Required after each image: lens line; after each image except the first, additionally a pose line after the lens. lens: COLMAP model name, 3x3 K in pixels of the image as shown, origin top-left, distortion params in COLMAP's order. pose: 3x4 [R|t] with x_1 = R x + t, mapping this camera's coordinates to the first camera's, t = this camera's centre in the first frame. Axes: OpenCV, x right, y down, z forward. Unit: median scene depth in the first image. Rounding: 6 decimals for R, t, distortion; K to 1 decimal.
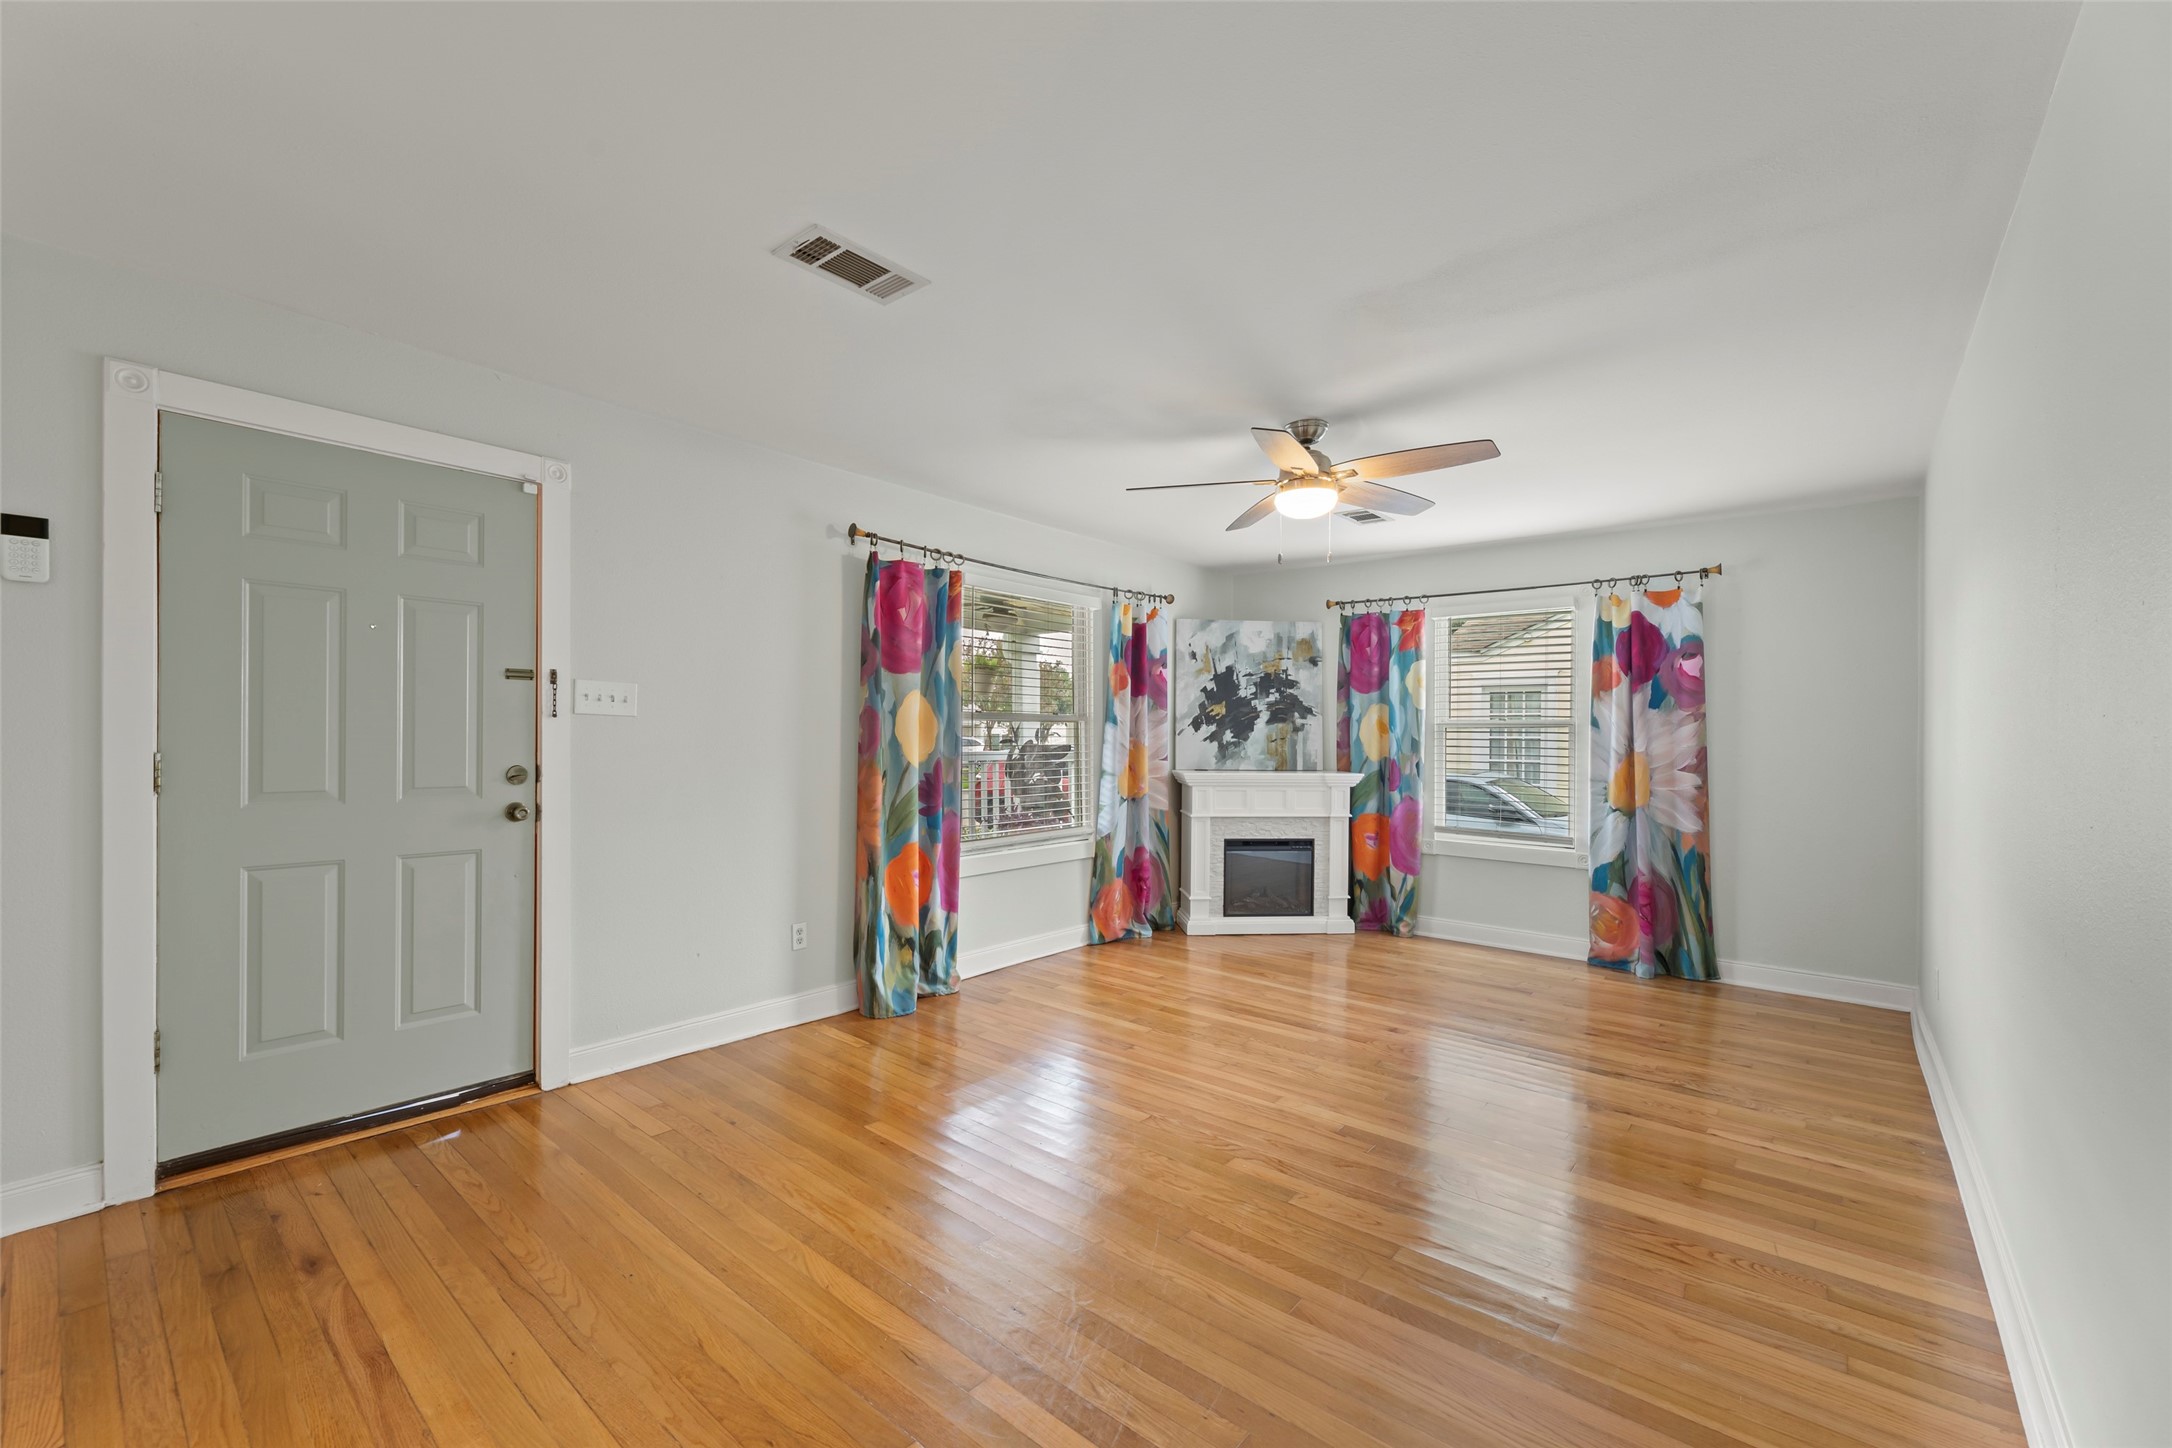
lens RADIAL K [[885.4, 0, 1083.9], [0, 885.4, 729.2], [0, 0, 1]] dist [0.003749, 0.000585]
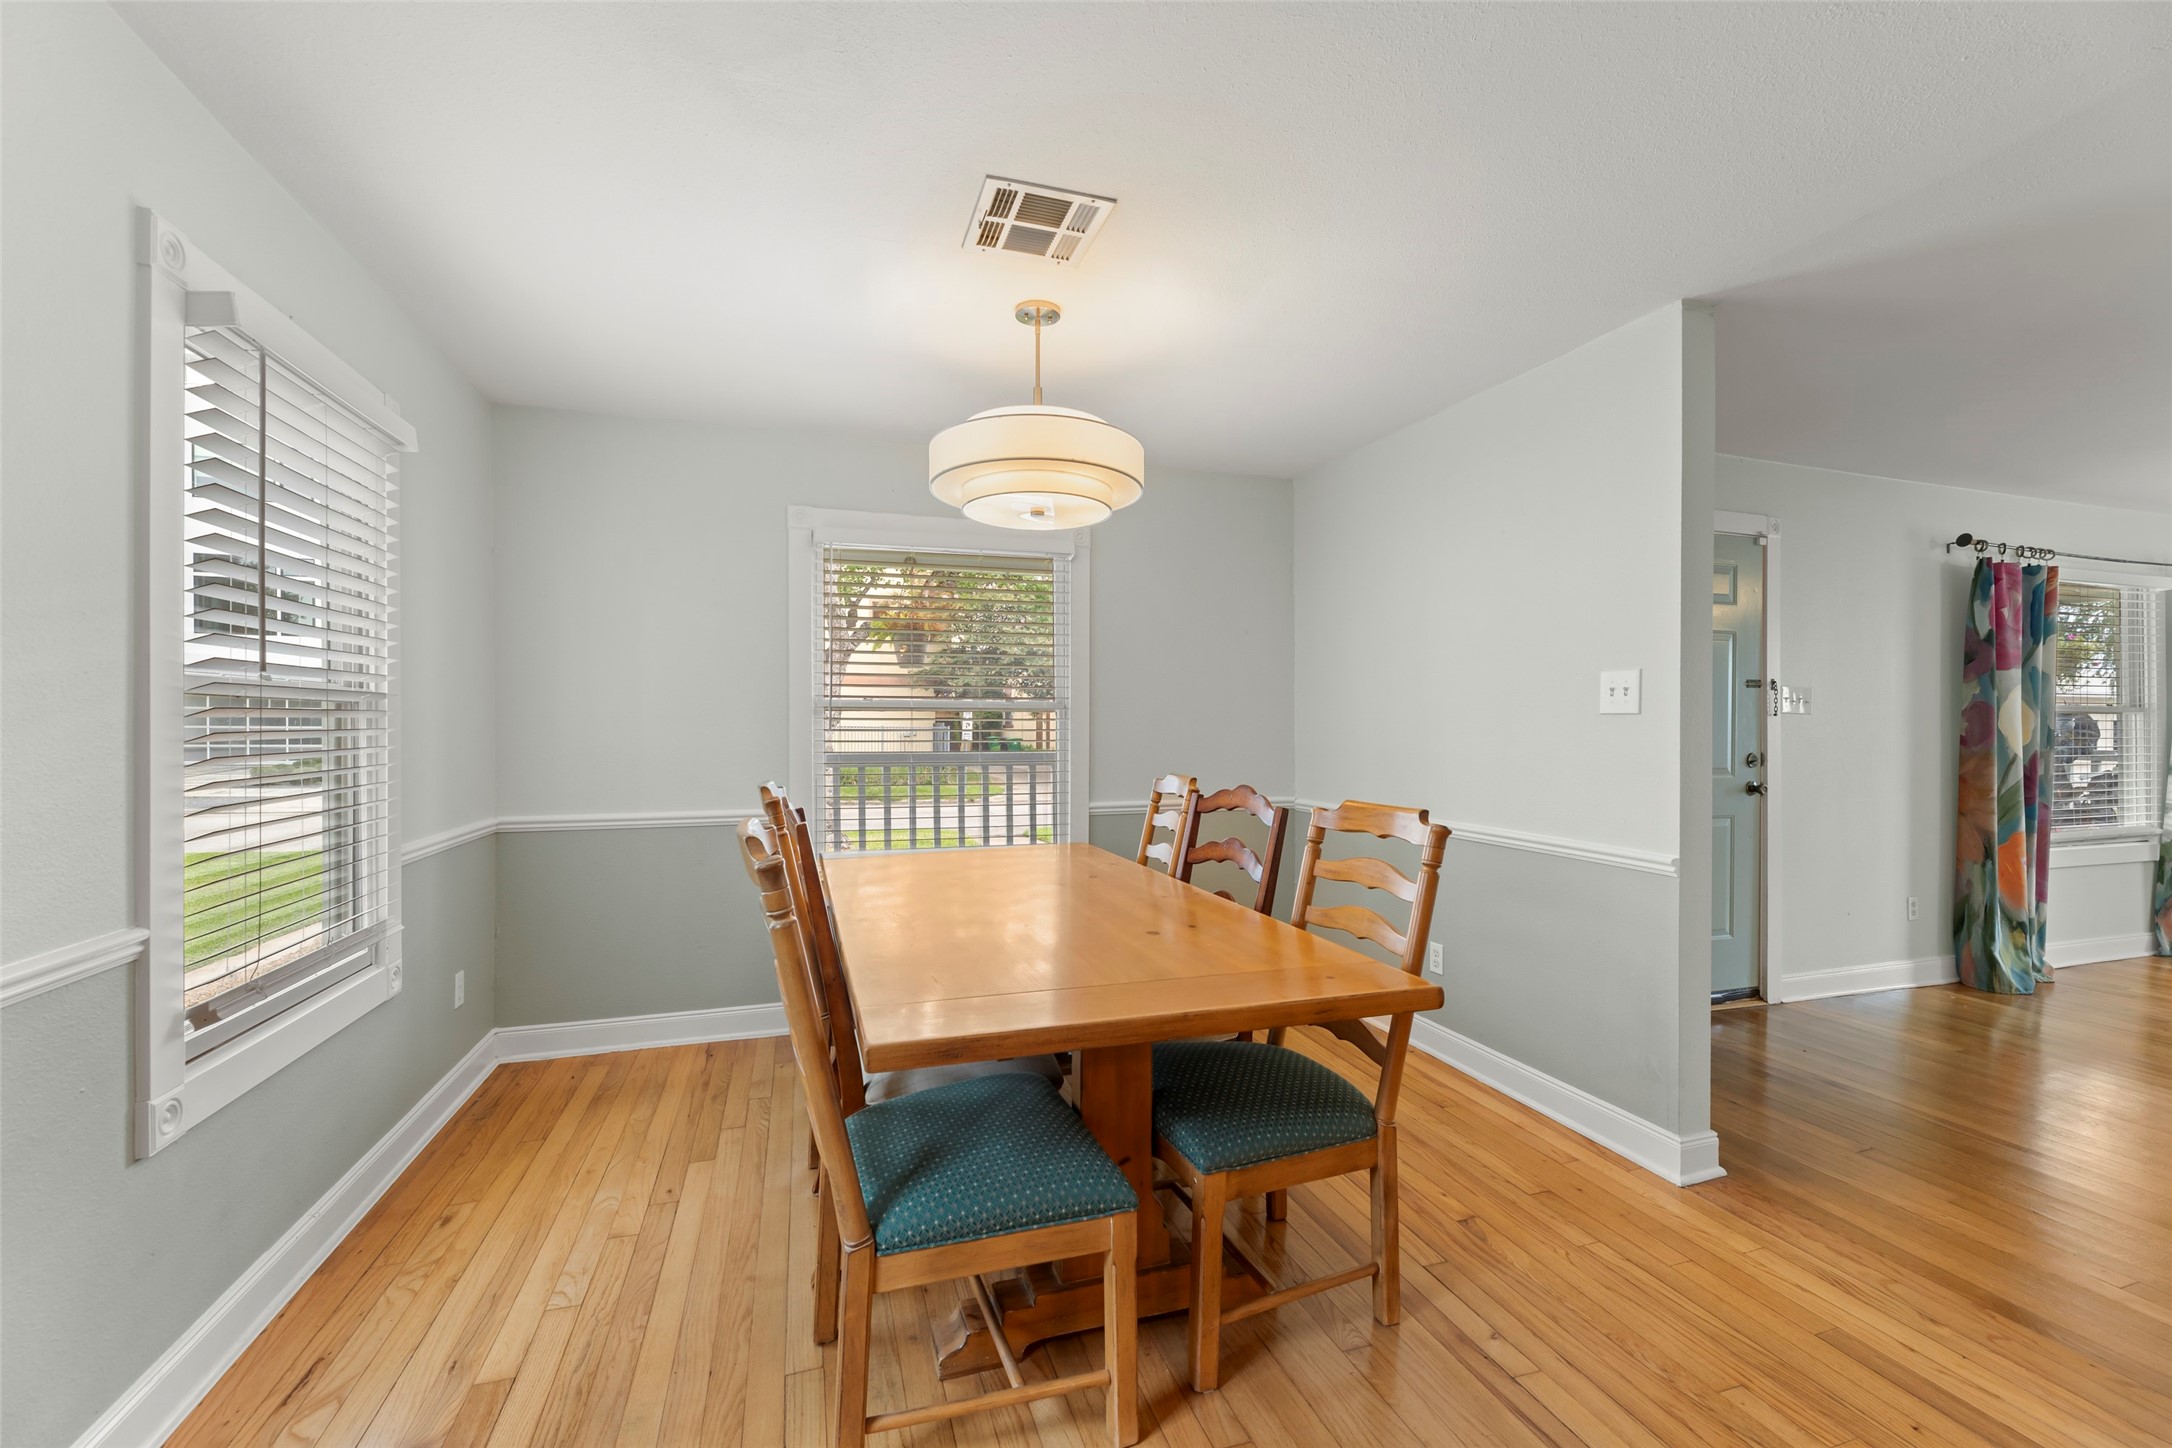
lens RADIAL K [[885.4, 0, 1090.7], [0, 885.4, 727.3], [0, 0, 1]] dist [0.003749, 0.000585]
pose [[0.854671, -0.007417, -0.519118, -0.546068], [0.008430, 0.999964, -0.000409, -0.003230], [0.519102, -0.004027, 0.854703, -0.436297]]
